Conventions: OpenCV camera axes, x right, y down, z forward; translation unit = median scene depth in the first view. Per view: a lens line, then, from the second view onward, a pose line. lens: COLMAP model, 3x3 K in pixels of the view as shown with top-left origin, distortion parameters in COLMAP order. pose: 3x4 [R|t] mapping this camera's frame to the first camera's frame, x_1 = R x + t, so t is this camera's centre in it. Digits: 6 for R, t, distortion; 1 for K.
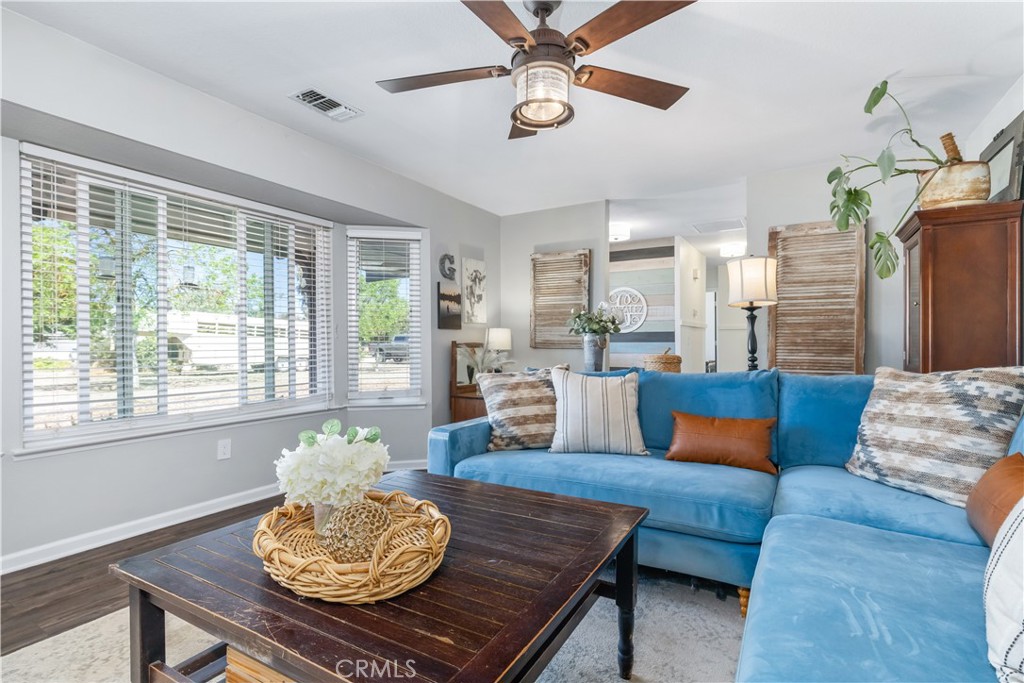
lens RADIAL K [[479.9, 0, 515.3], [0, 479.9, 345.9], [0, 0, 1]] dist [-0.000148, 0.000138]
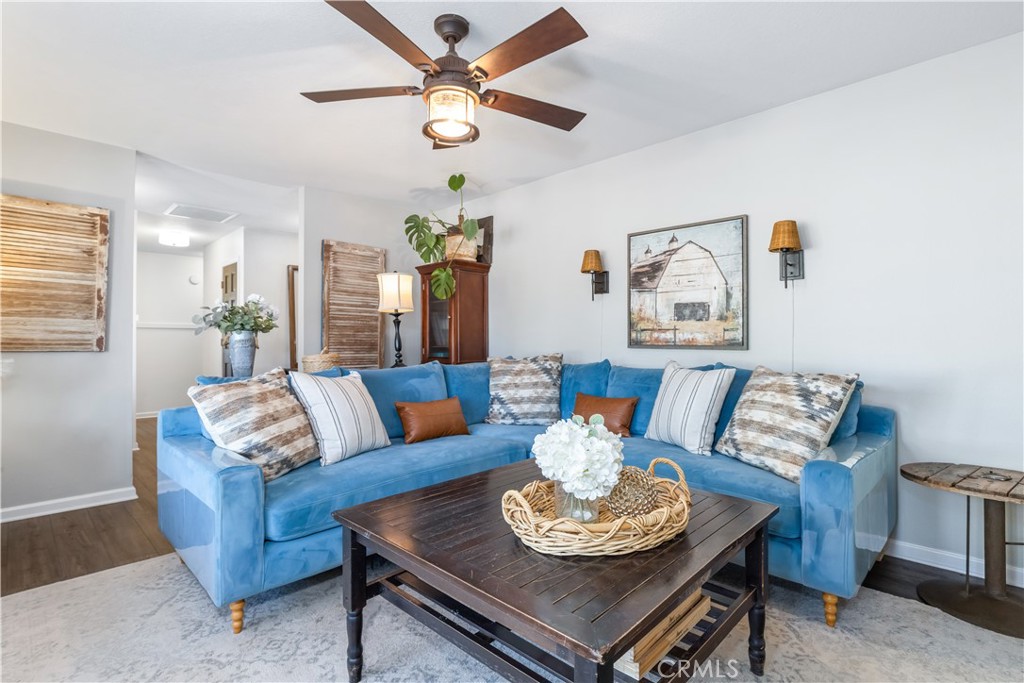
lens RADIAL K [[489.5, 0, 528.9], [0, 489.5, 338.9], [0, 0, 1]] dist [-0.002539, -0.000413]
pose [[0.235047, 0.007824, 0.971952, -0.649825], [0.008399, 0.999914, -0.010080, -0.000034], [-0.971948, 0.010532, 0.234961, 0.378950]]
